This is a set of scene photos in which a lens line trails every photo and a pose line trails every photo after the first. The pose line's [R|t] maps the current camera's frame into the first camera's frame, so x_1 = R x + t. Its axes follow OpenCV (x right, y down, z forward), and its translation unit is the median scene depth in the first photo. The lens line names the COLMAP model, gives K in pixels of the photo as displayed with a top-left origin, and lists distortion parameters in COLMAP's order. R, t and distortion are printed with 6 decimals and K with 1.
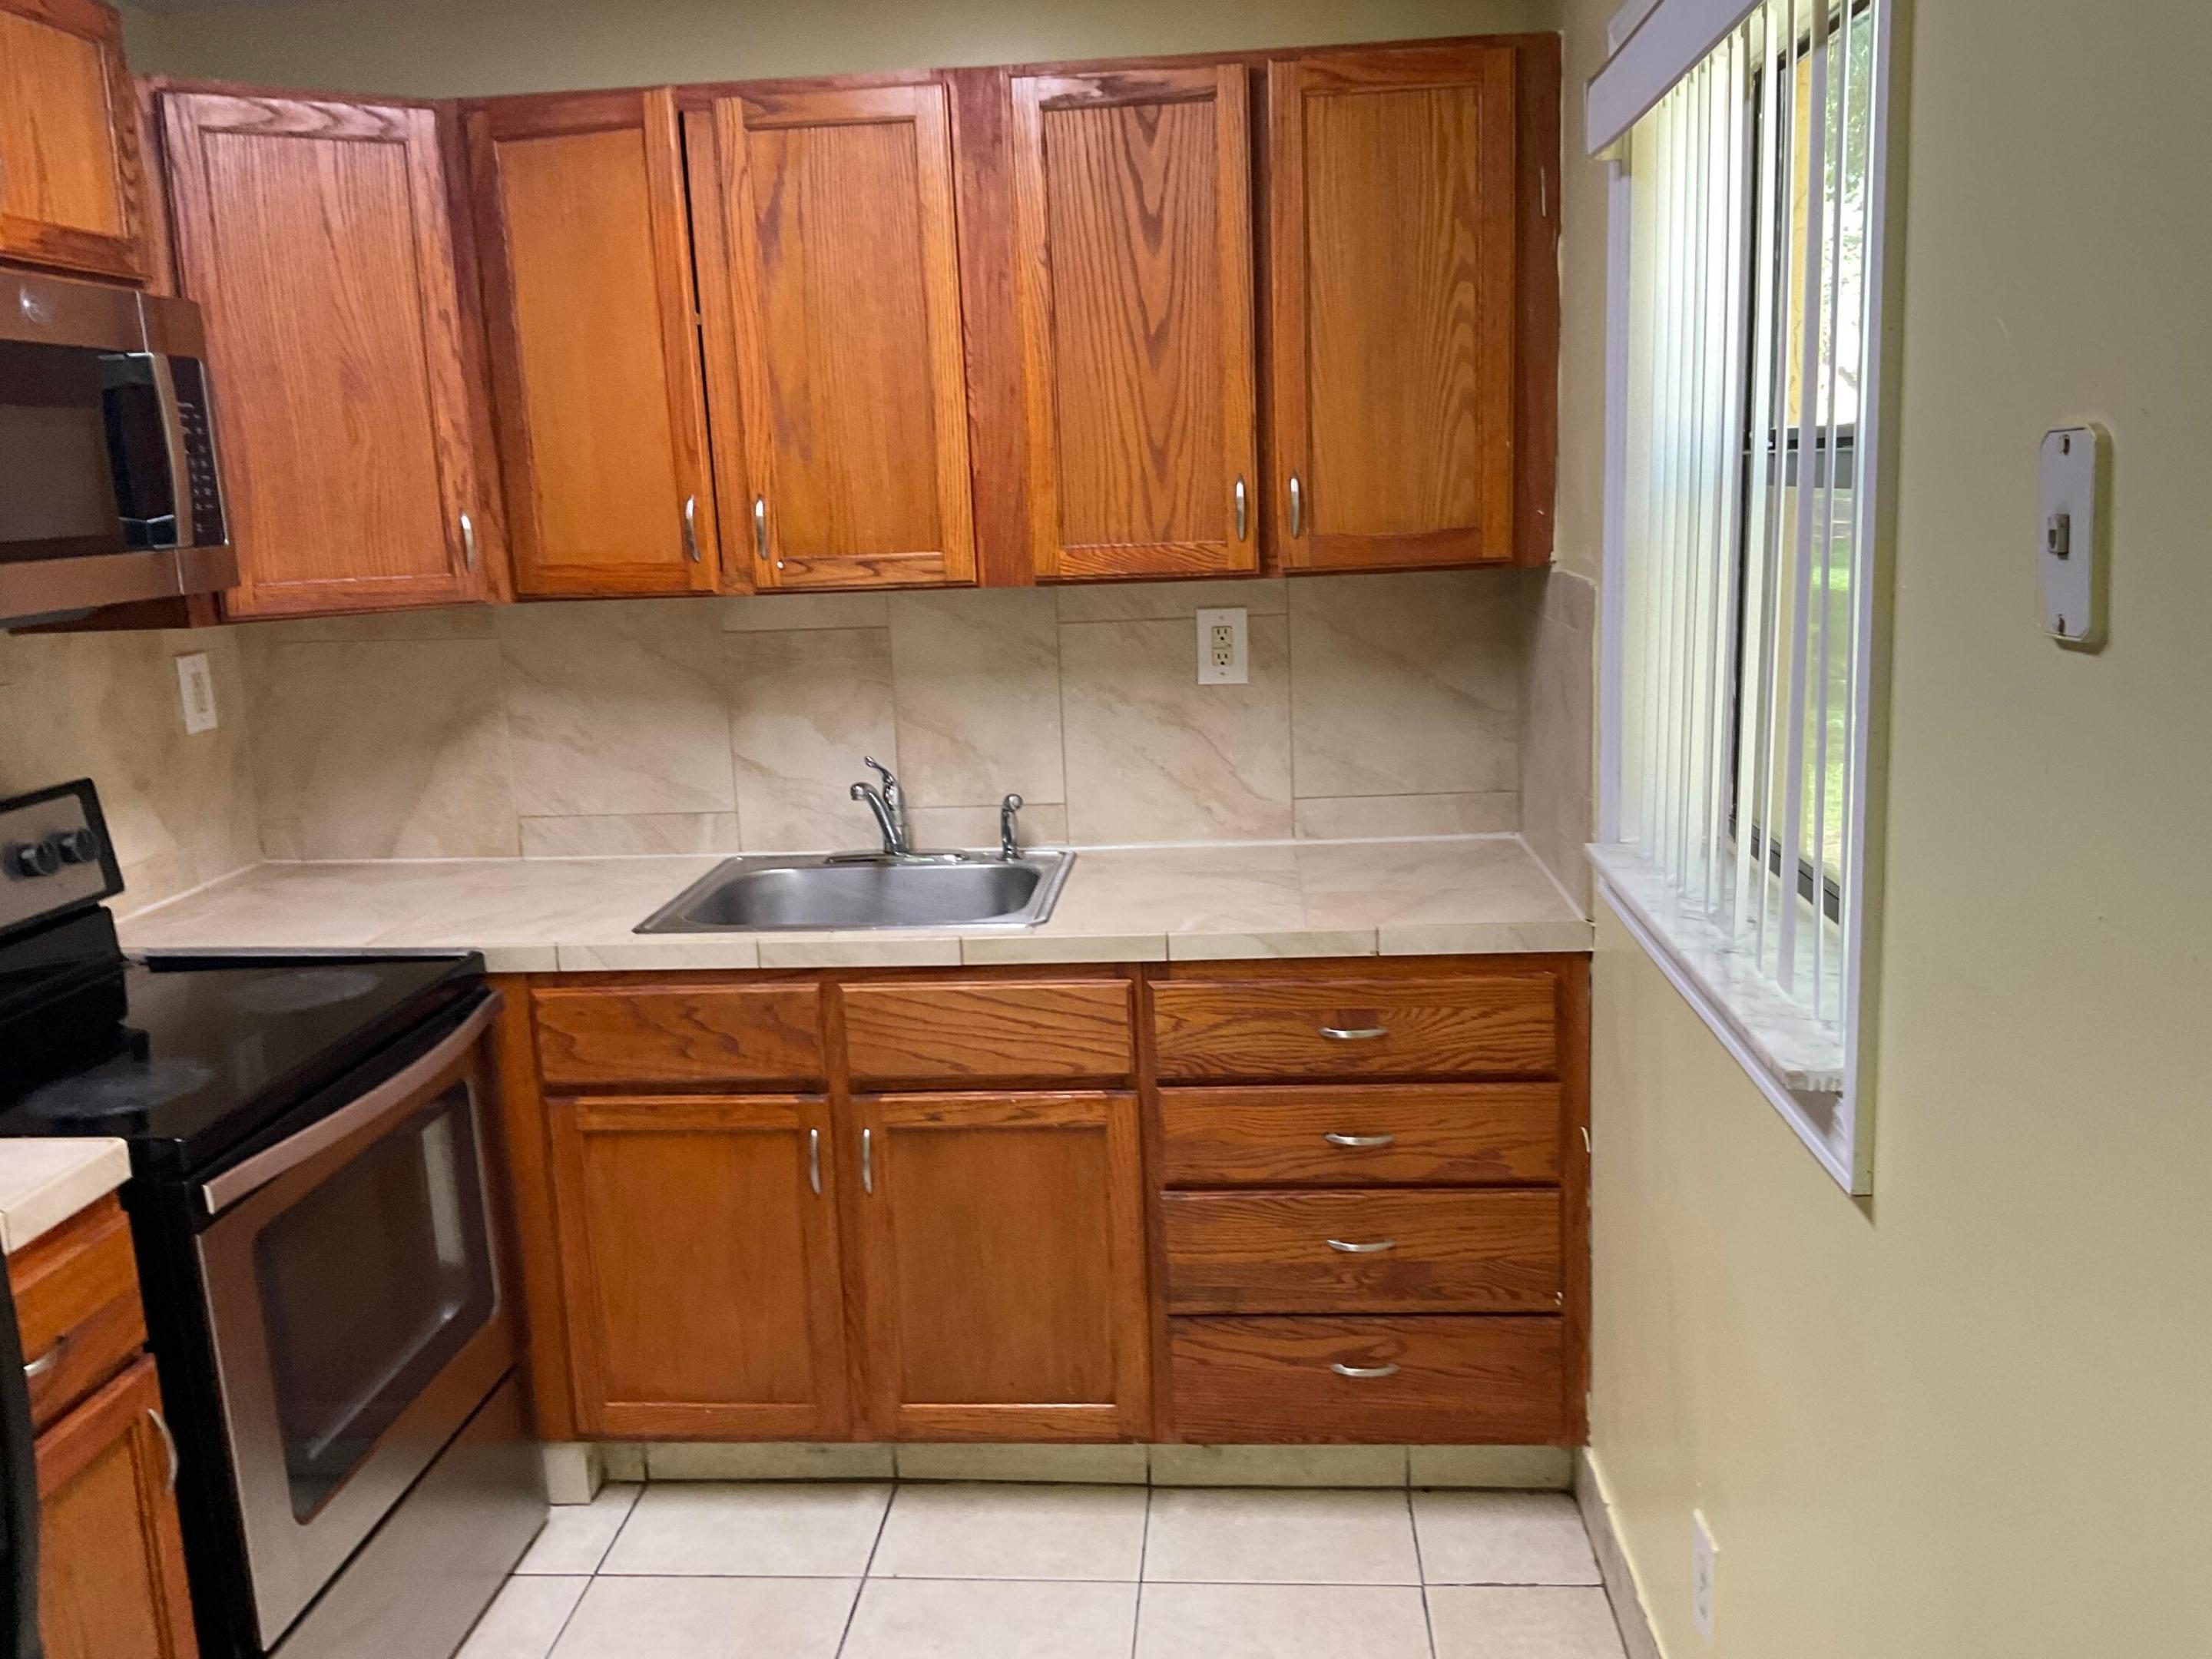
lens RADIAL K [[1815.6, 0, 1109.8], [0, 1815.6, 843.4], [0, 0, 1]] dist [0.104593, -0.217134]
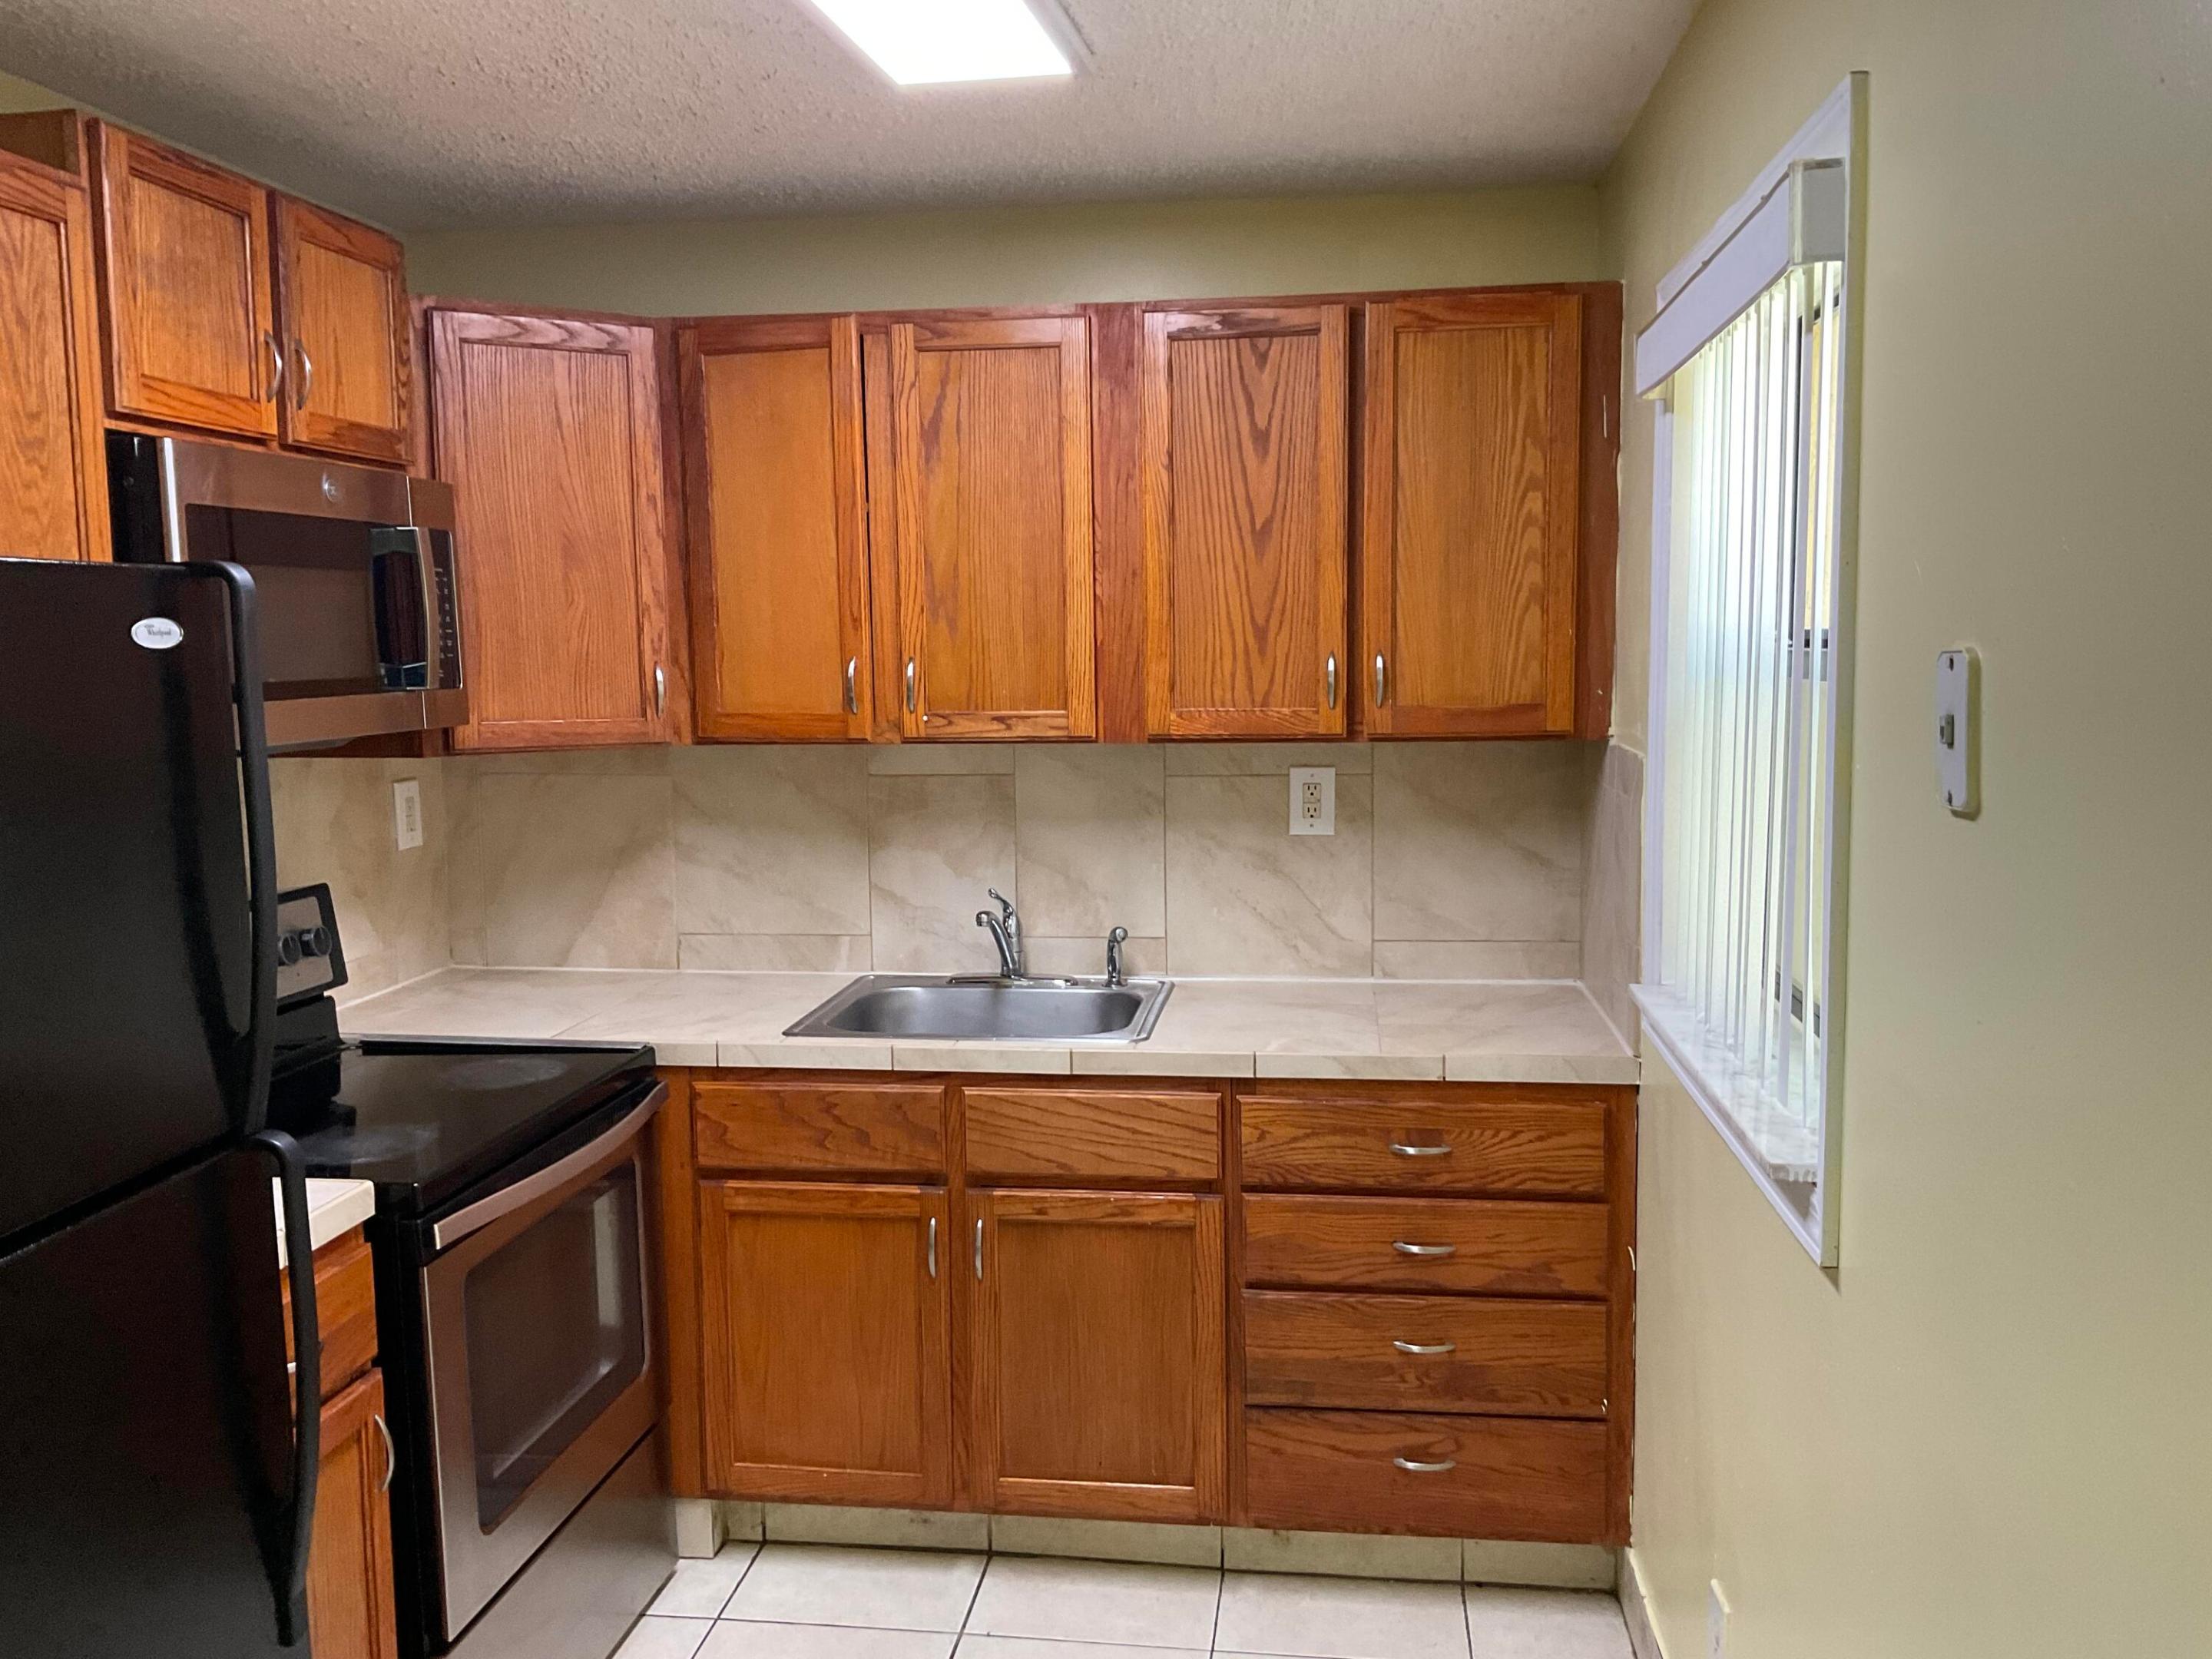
lens RADIAL K [[1815.6, 0, 1109.8], [0, 1815.6, 843.4], [0, 0, 1]] dist [0.104593, -0.217134]
pose [[0.998153, 0.033691, -0.050551, -0.005143], [-0.037879, 0.995719, -0.084315, 0.017912], [0.047494, 0.086074, 0.995156, -0.126969]]
